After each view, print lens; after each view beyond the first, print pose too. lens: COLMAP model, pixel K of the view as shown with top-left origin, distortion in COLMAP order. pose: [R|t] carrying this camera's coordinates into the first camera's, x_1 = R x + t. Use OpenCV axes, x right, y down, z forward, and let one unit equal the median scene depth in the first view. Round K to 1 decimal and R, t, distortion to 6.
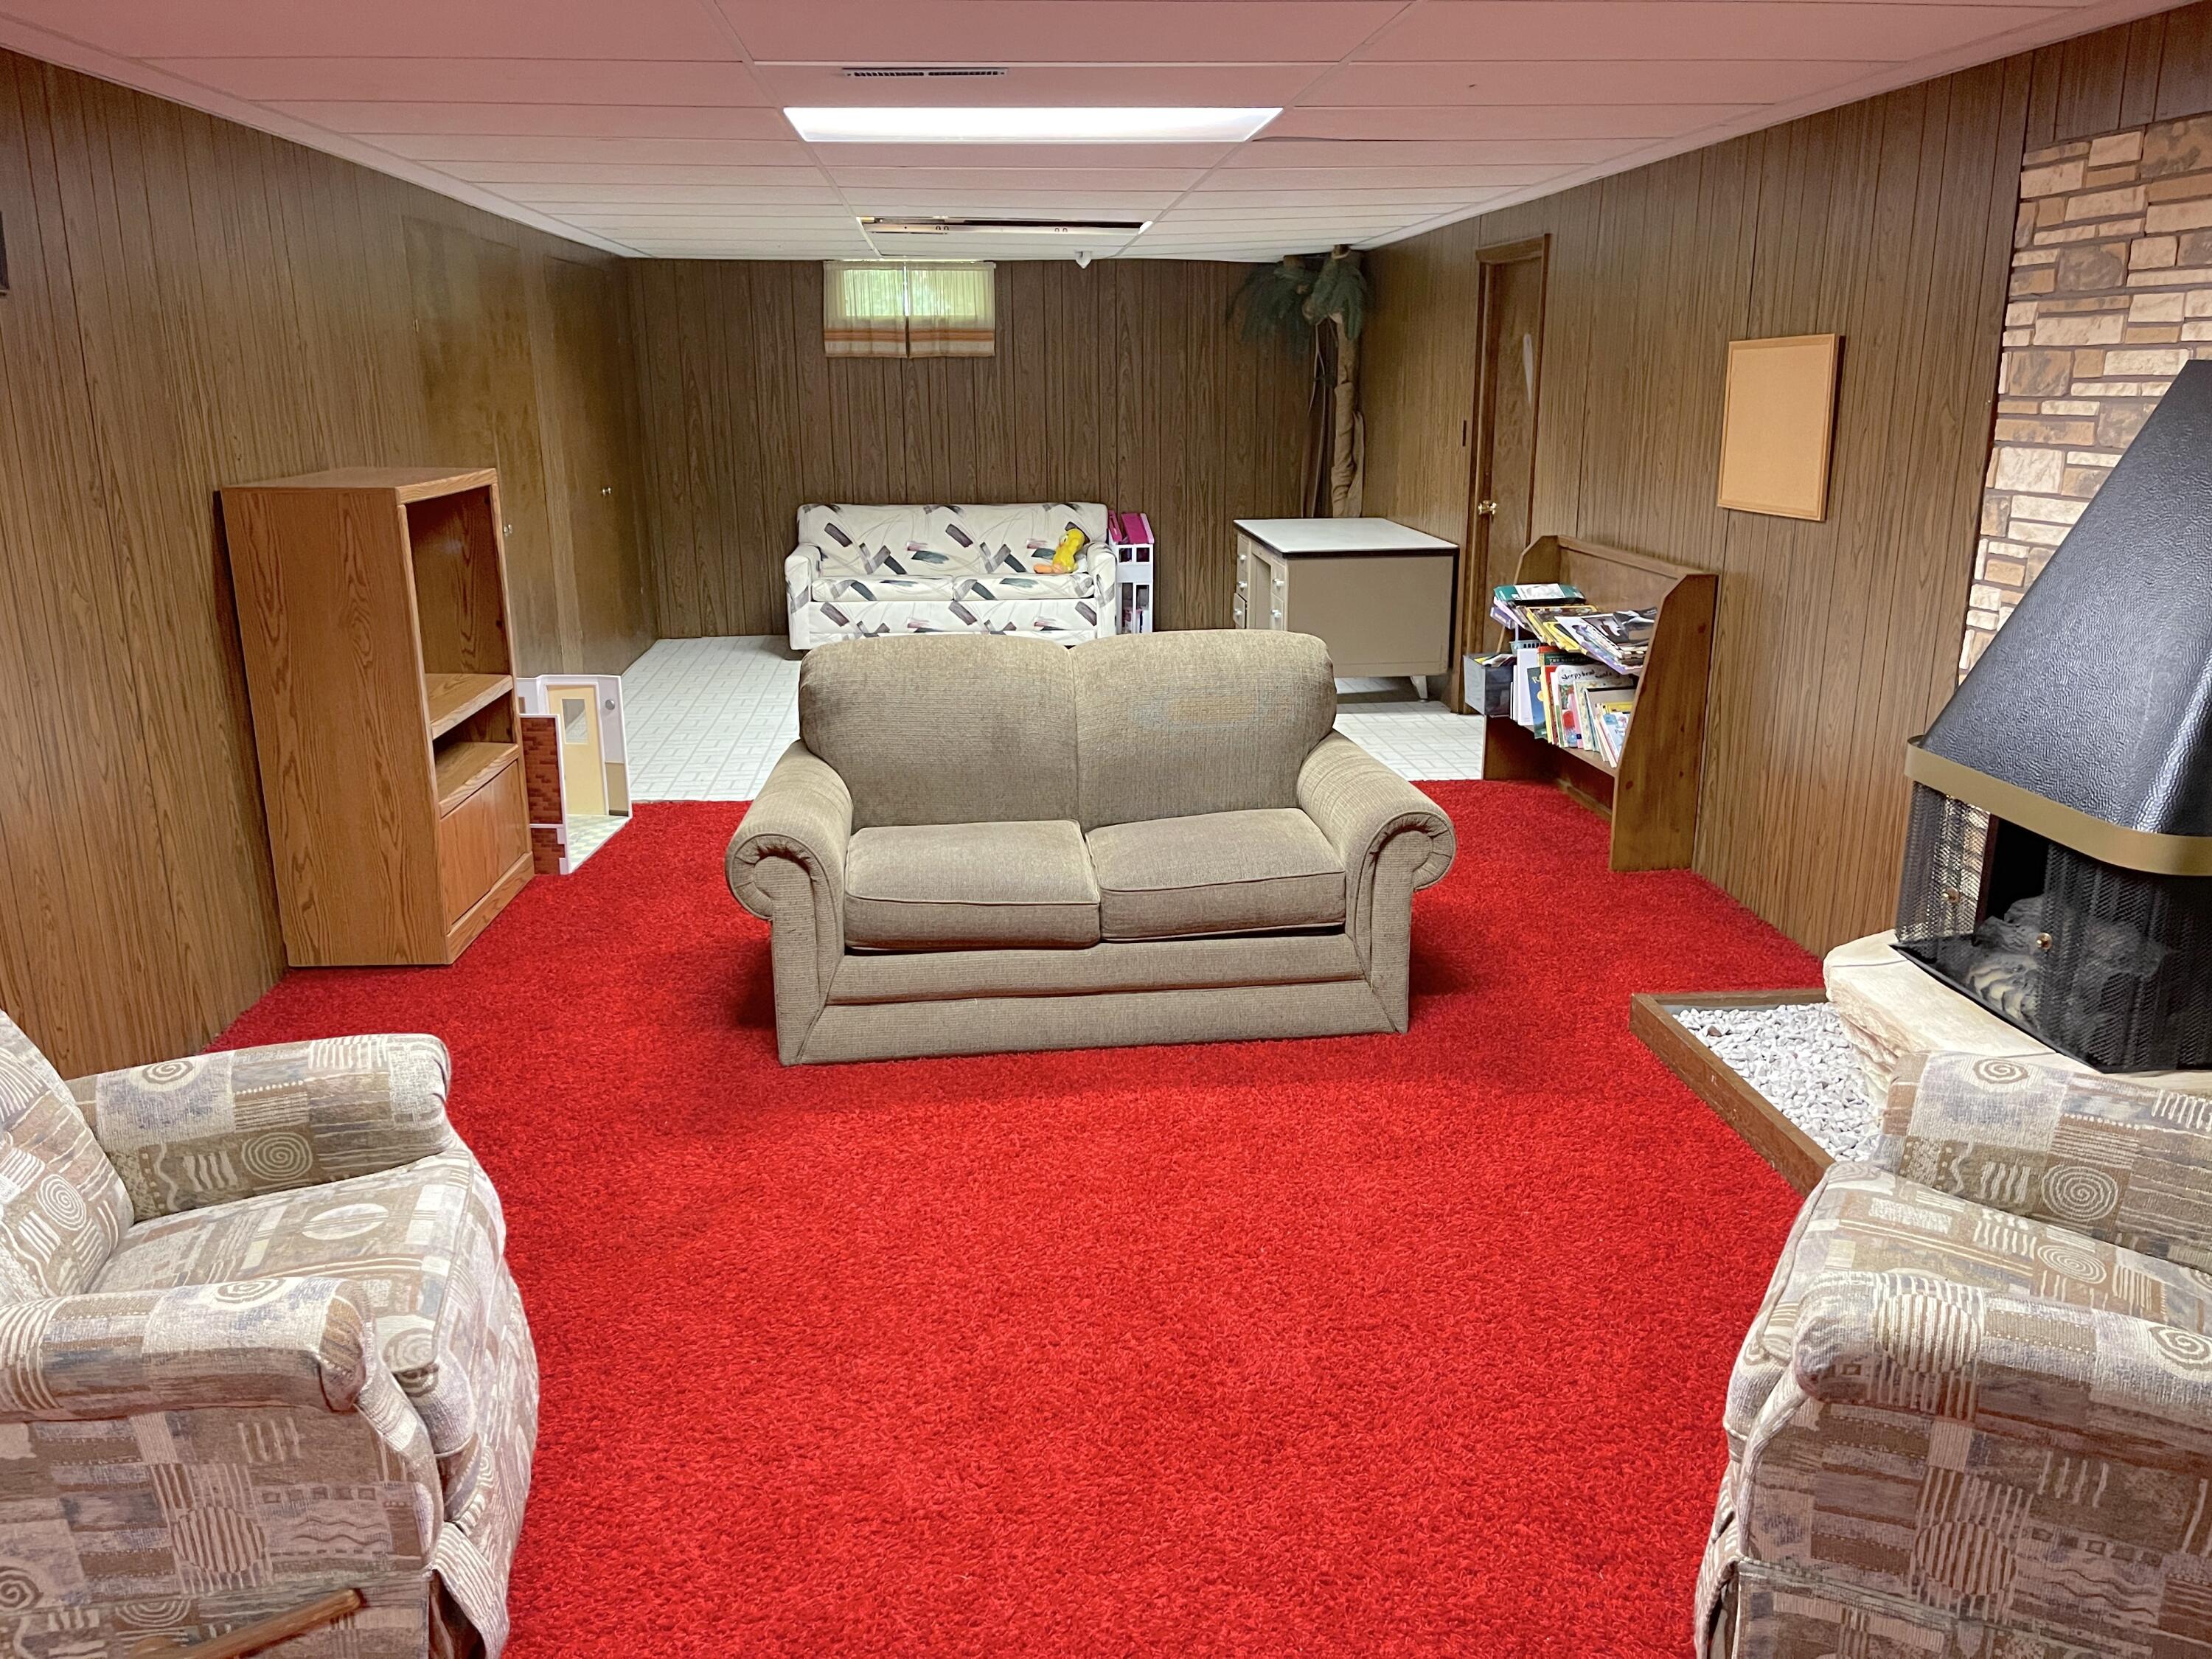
lens RADIAL K [[1689.6, 0, 1105.4], [0, 1689.6, 828.5], [0, 0, 1]] dist [0.031827, -0.029614]
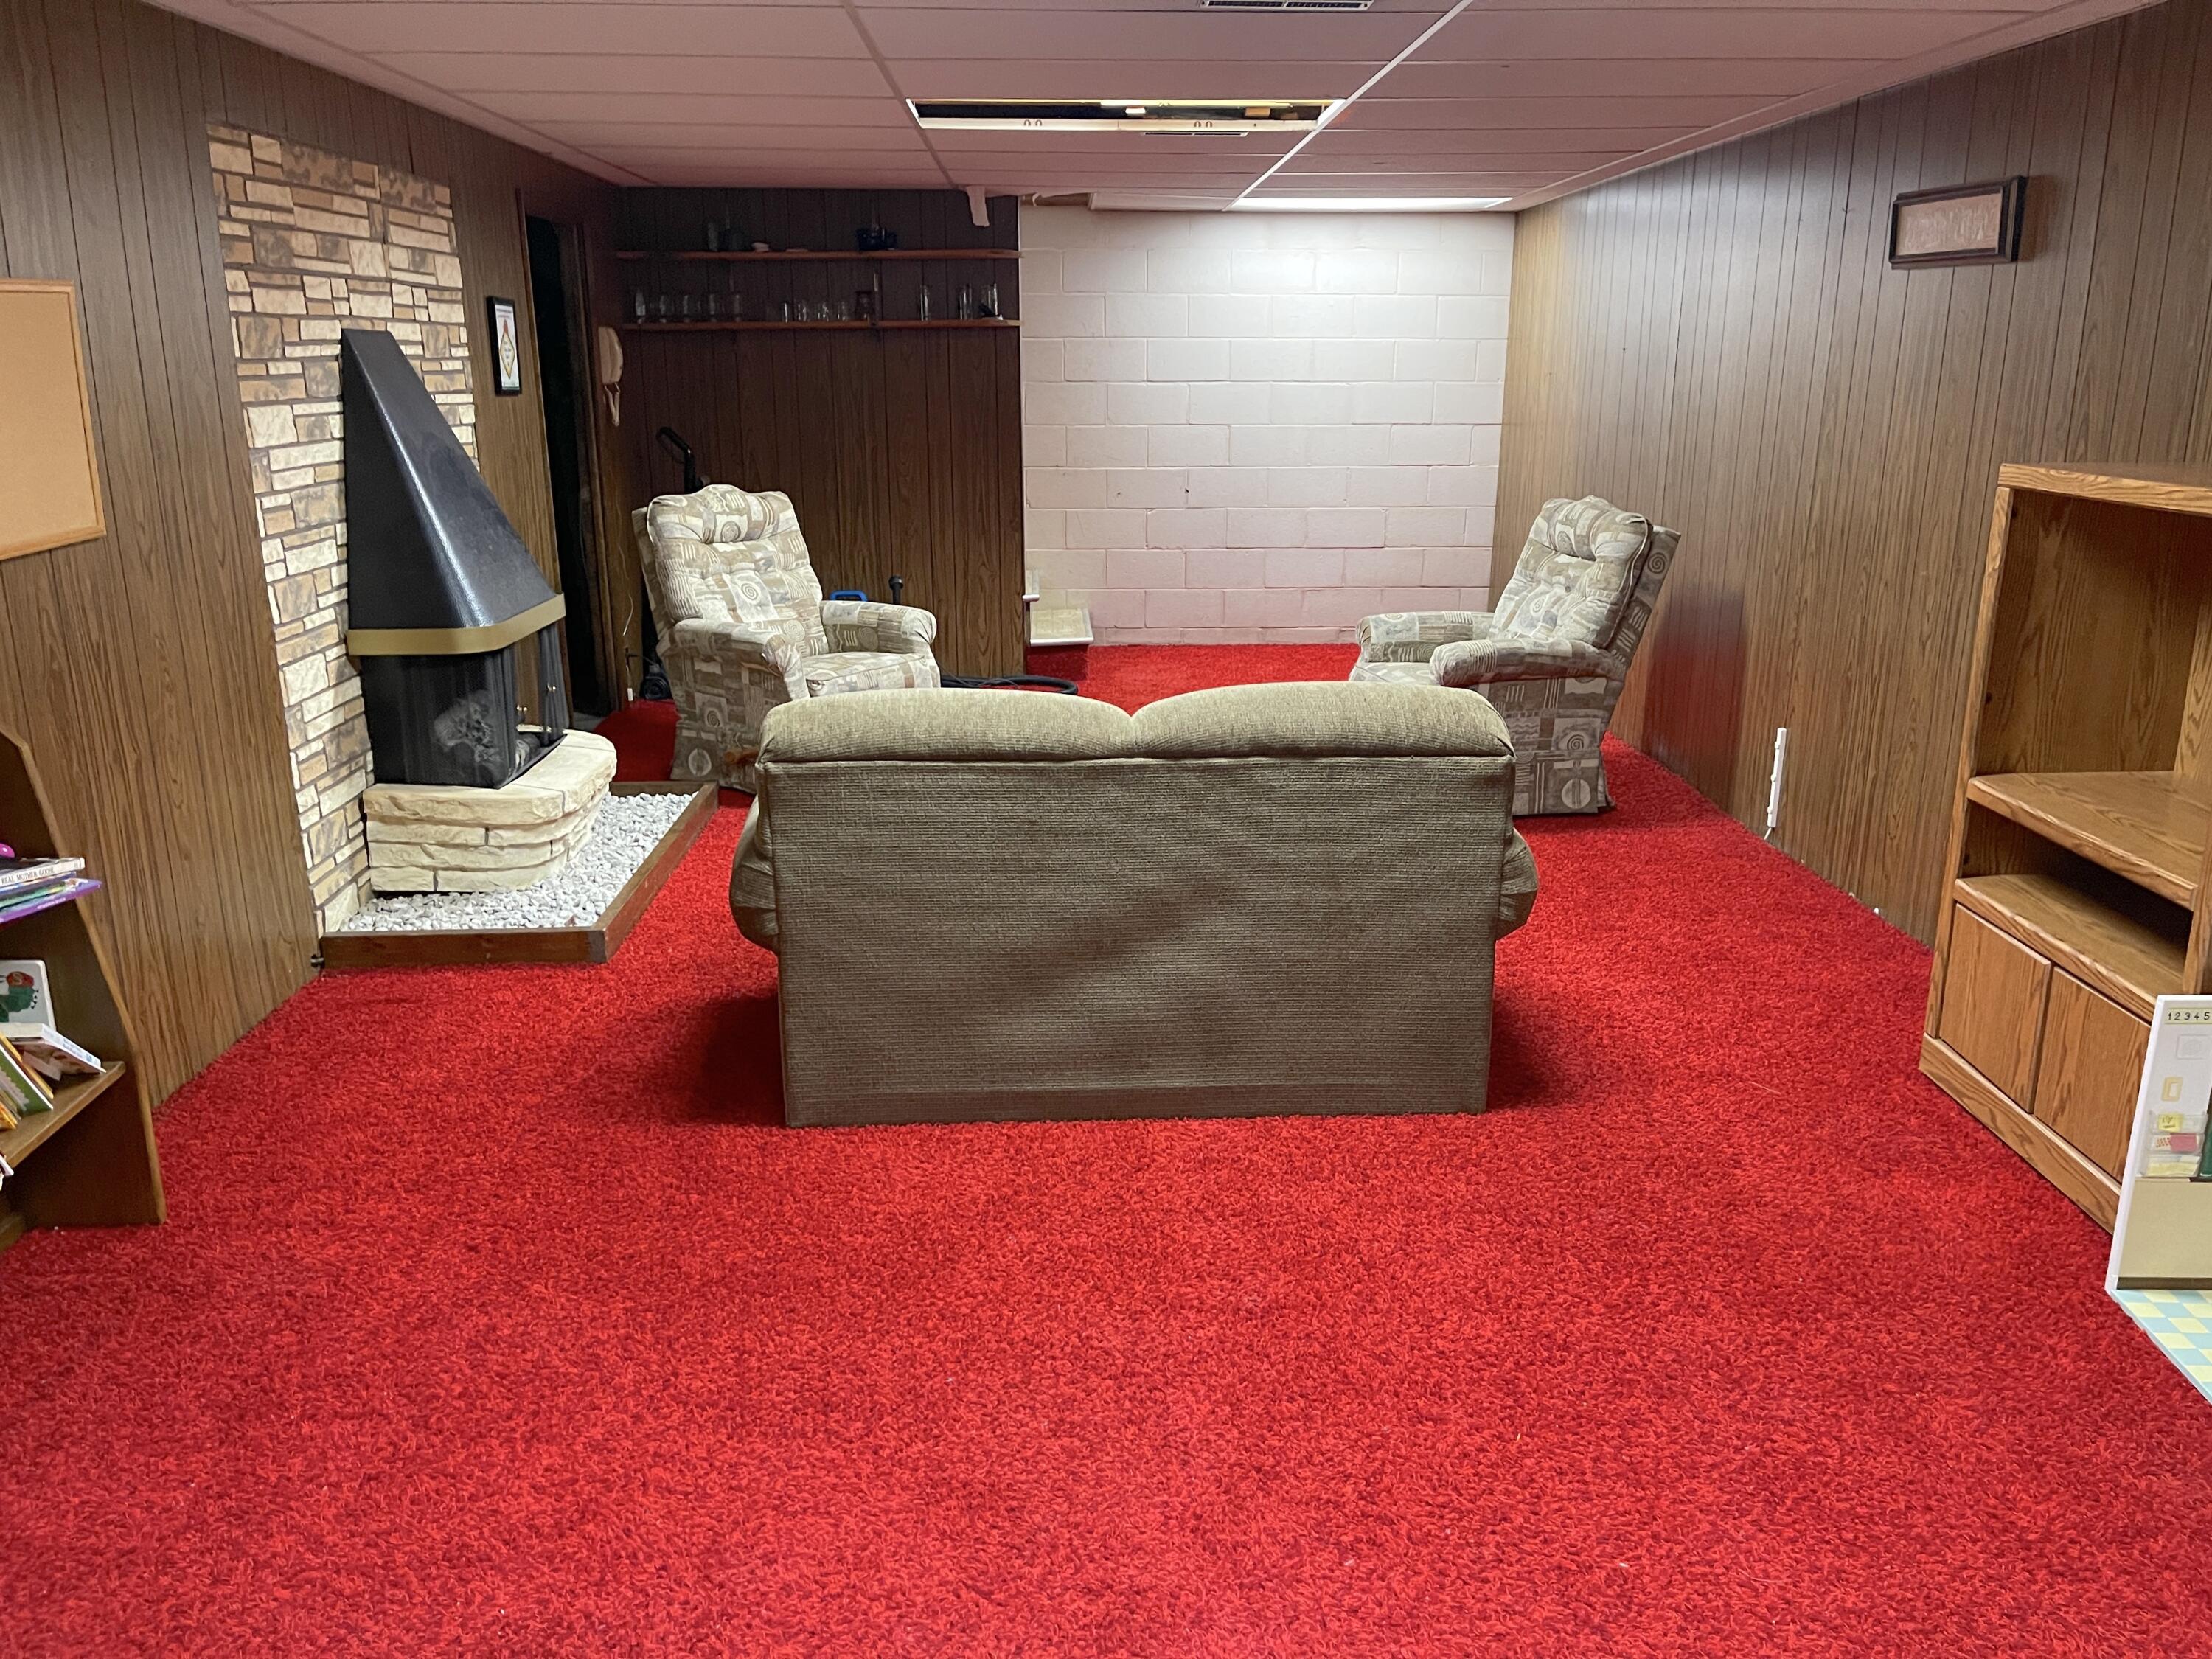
lens RADIAL K [[1689.6, 0, 1106.5], [0, 1689.6, 824.9], [0, 0, 1]] dist [0.031827, -0.029614]
pose [[-0.996249, -0.024015, 0.083134, -0.099033], [0.022099, 0.858250, 0.512755, -0.561635], [-0.083664, 0.512669, -0.854500, 2.102713]]
